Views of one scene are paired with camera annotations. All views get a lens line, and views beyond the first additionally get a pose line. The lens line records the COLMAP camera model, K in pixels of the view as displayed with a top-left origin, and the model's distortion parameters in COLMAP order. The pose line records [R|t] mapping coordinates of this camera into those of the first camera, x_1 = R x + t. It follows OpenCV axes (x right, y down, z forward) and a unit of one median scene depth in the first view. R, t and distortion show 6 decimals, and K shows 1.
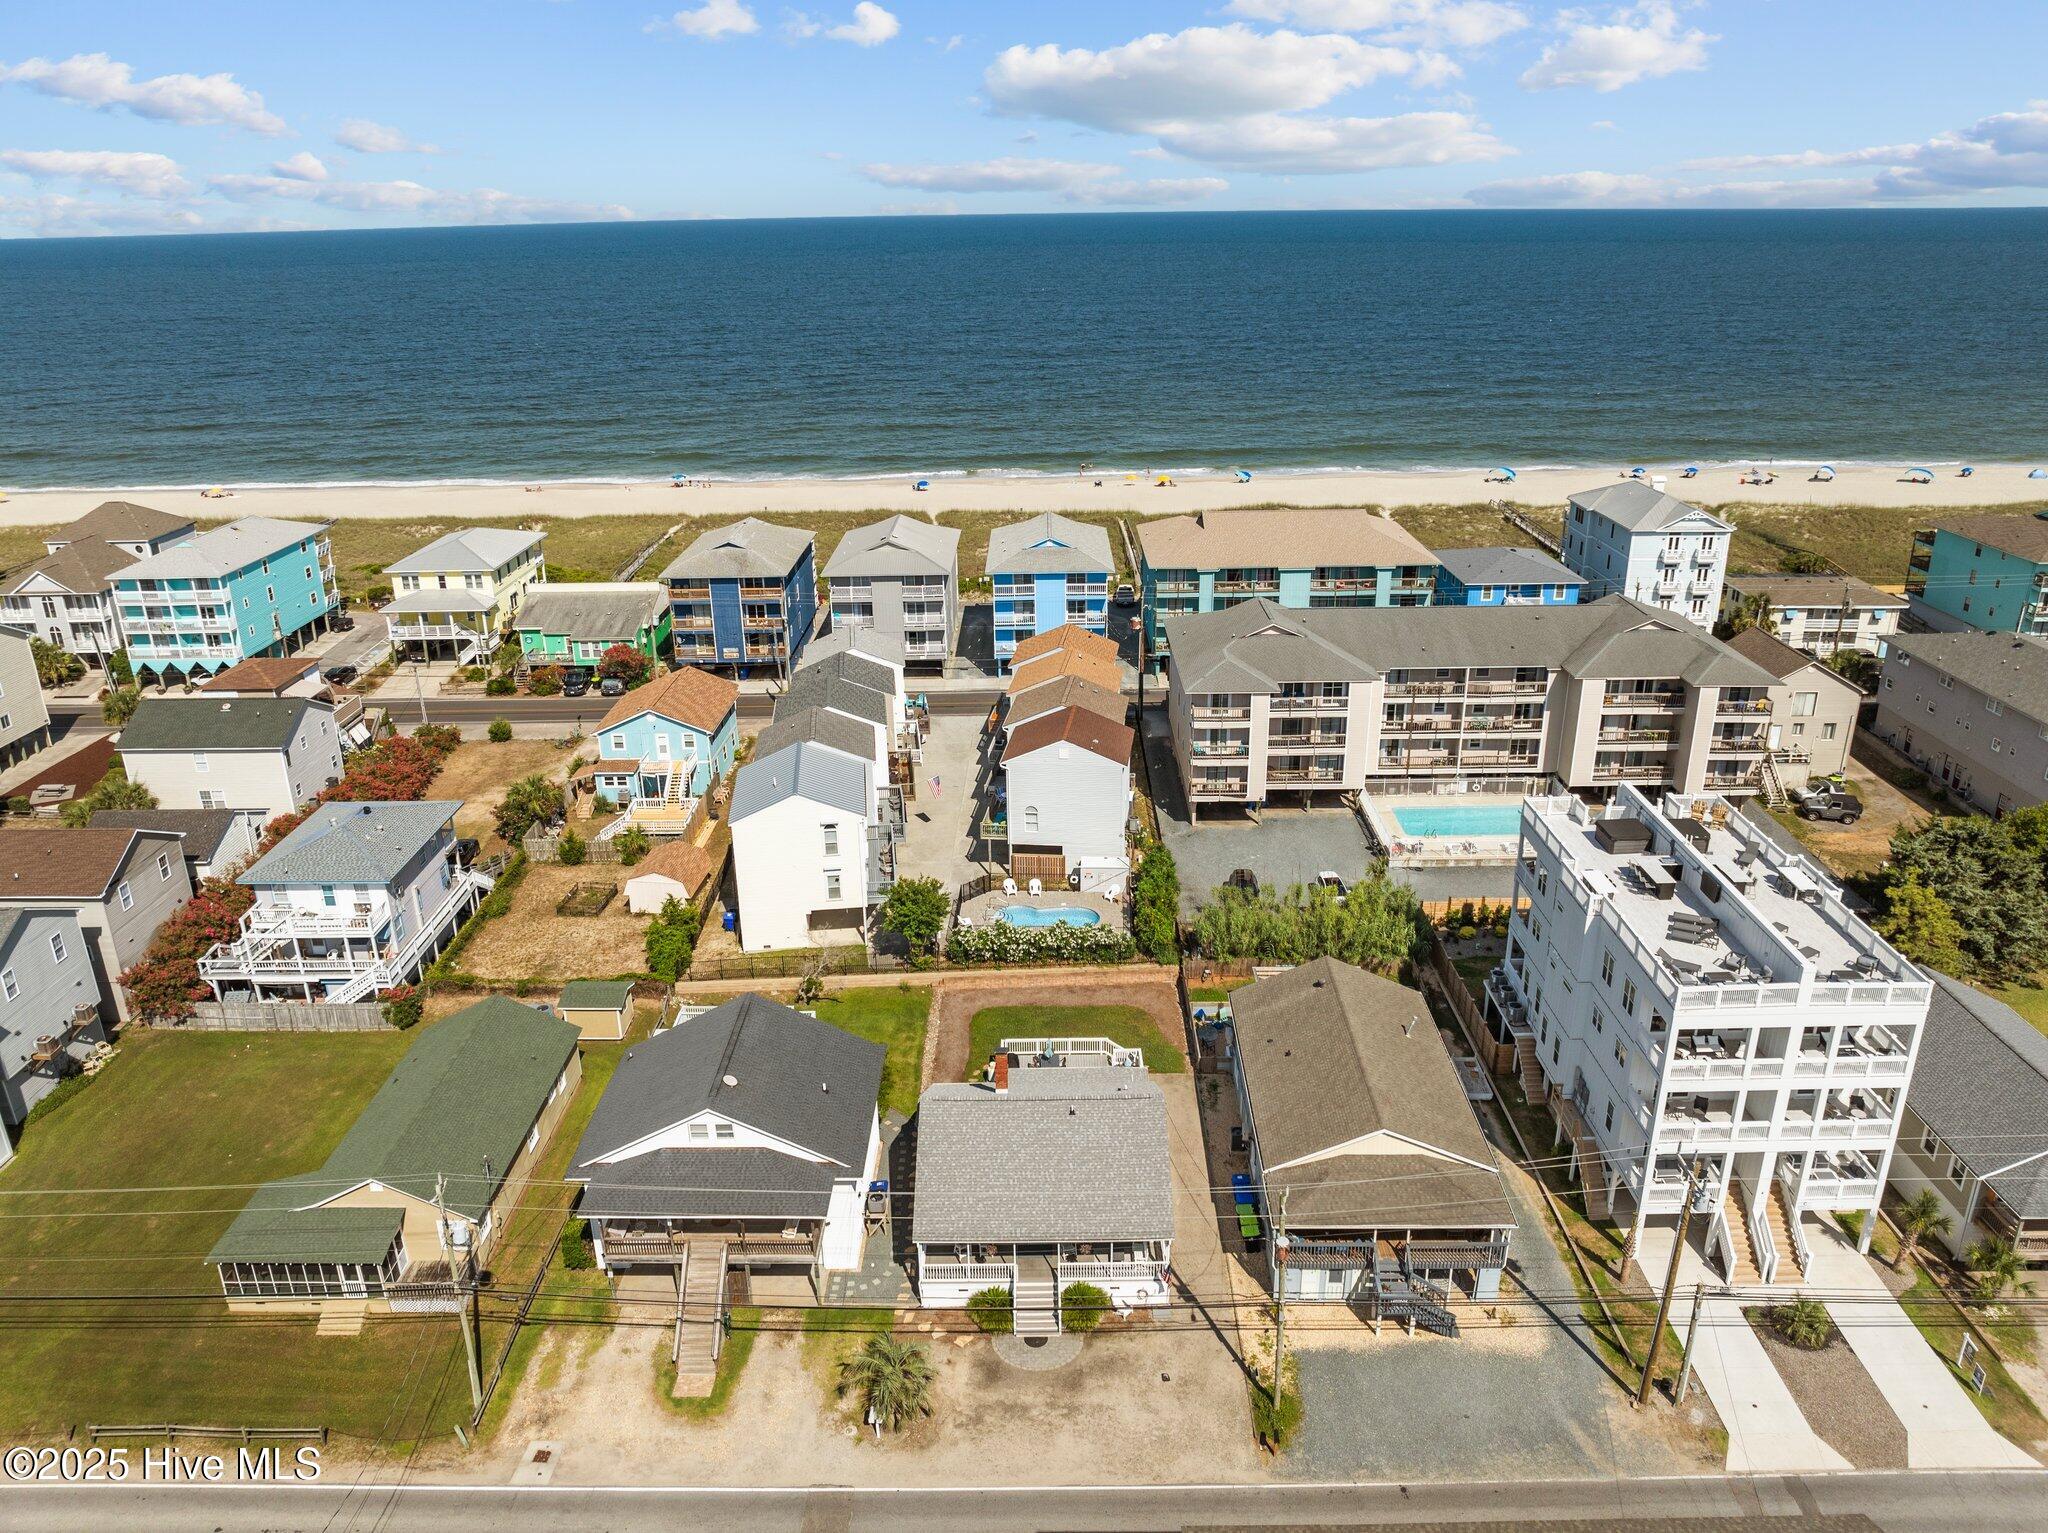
lens RADIAL K [[1439.9, 0, 1024.0], [0, 1439.9, 766.5], [0, 0, 1]] dist [-0.035230, -0.004869]
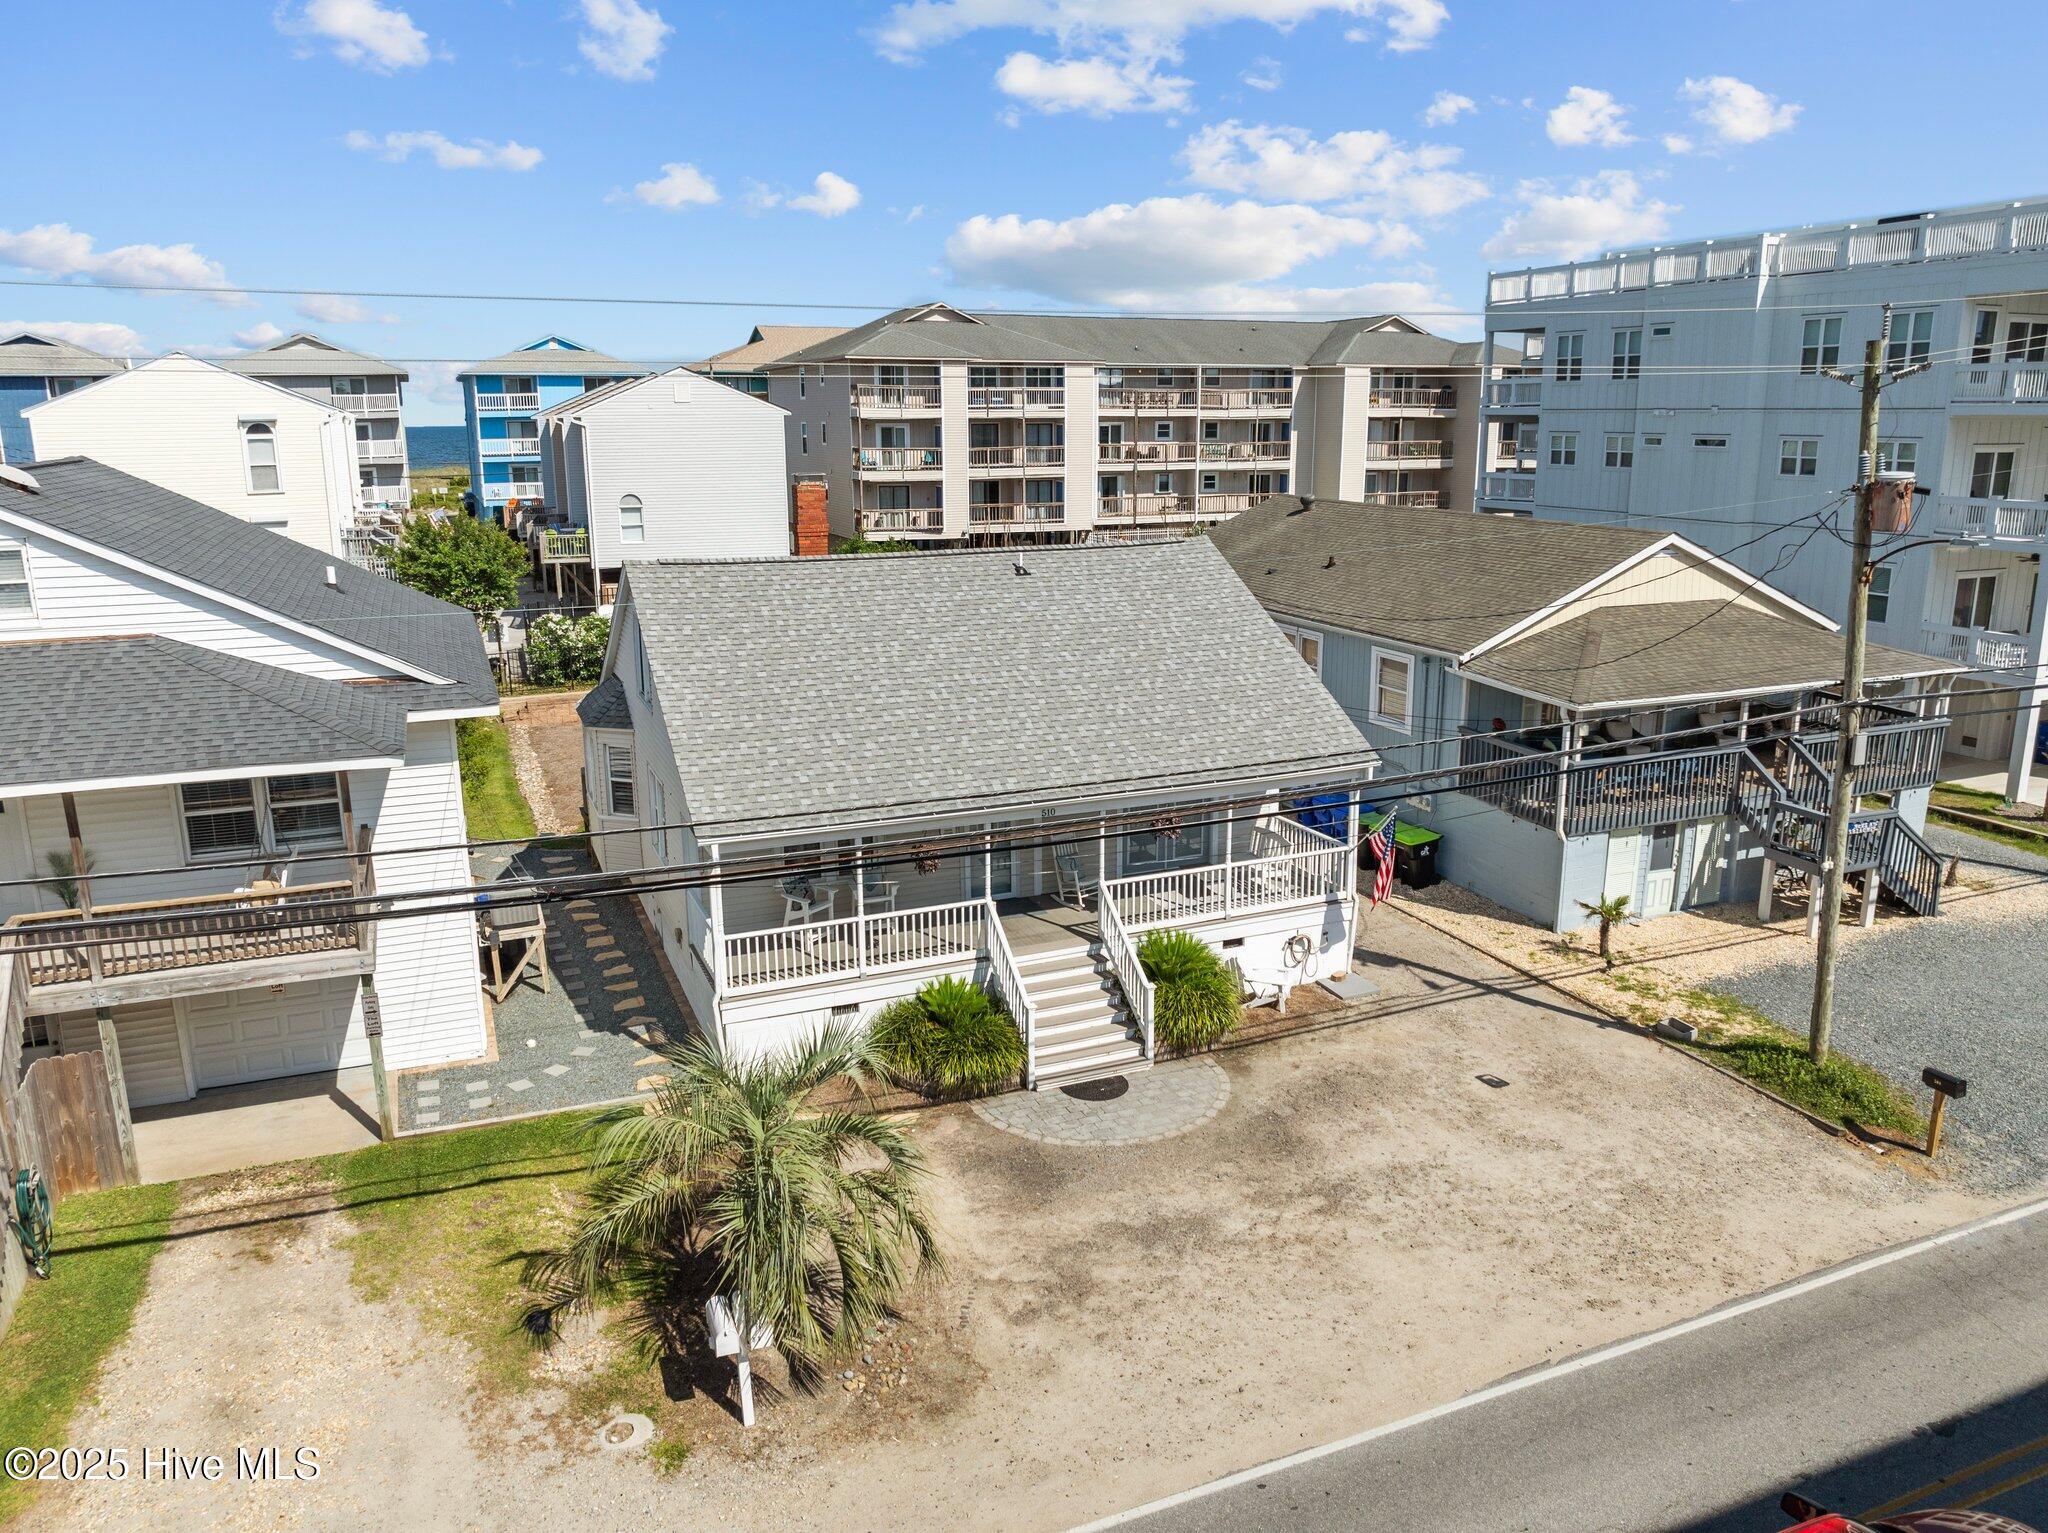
lens RADIAL K [[1442.6, 0, 1031.5], [0, 1442.6, 764.8], [0, 0, 1]] dist [-0.033407, -0.004891]
pose [[0.916764, -0.079514, 0.391436, -0.078229], [0.133717, 0.984536, -0.113179, 0.211302], [-0.376383, 0.156100, 0.913219, 0.397662]]
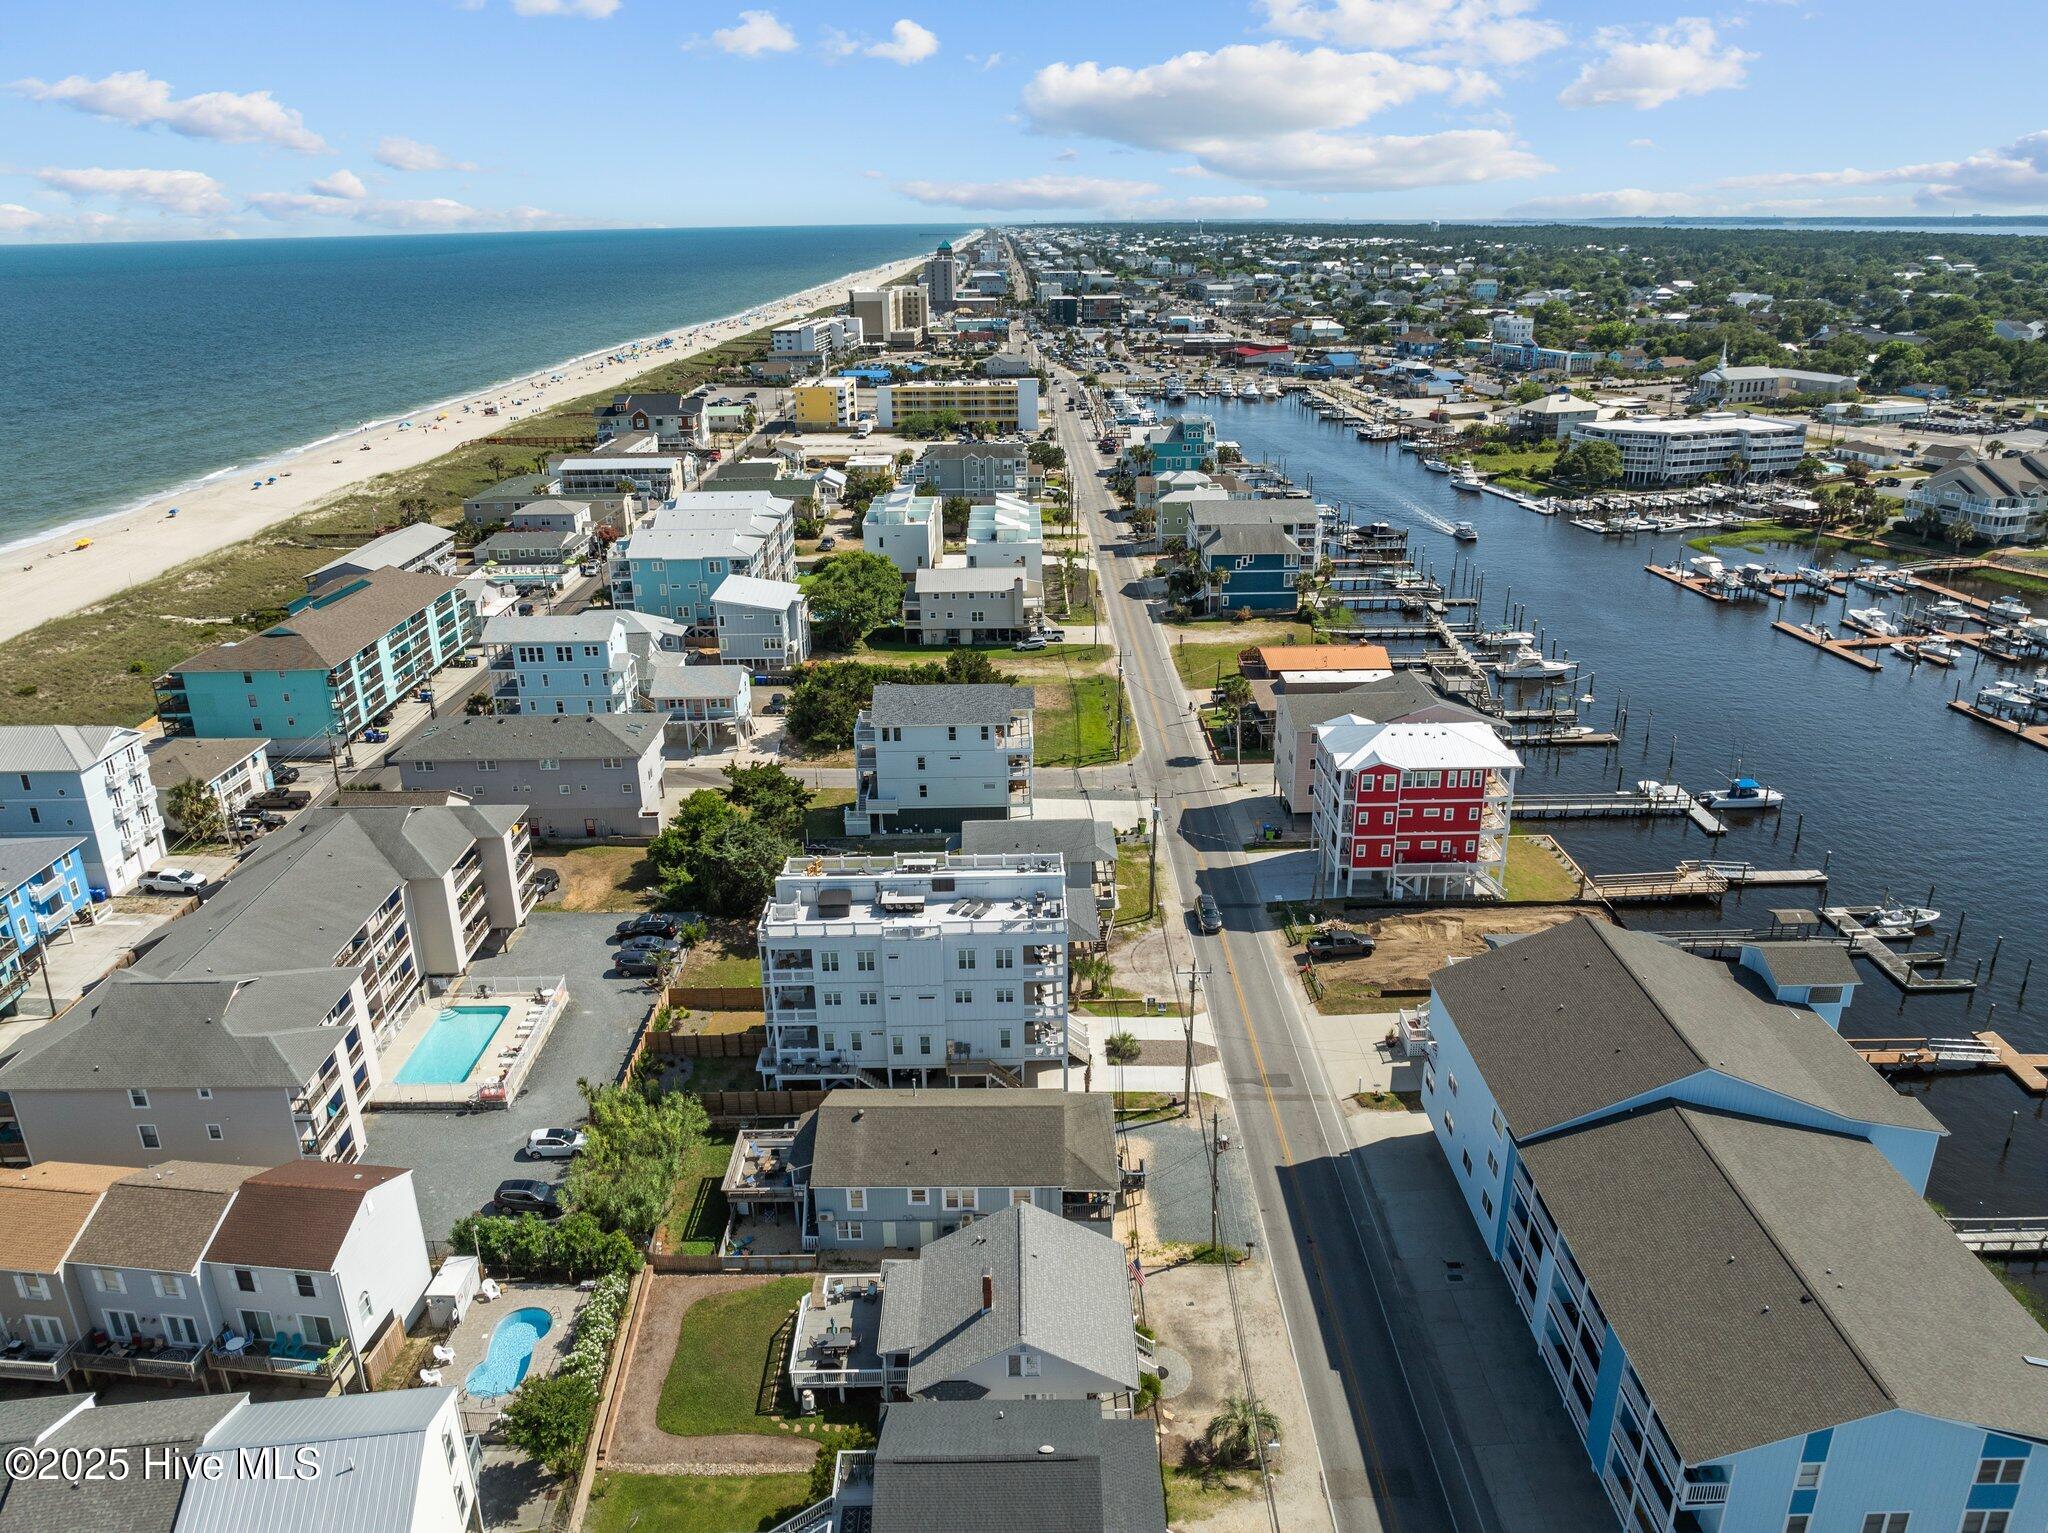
lens RADIAL K [[1450.0, 0, 1036.7], [0, 1450.0, 765.5], [0, 0, 1]] dist [-0.034497, 0.007418]
pose [[-0.027611, -0.341933, 0.939319, -0.600187], [0.373149, 0.868226, 0.327022, -0.319025], [-0.927361, 0.359535, 0.103619, 0.450350]]
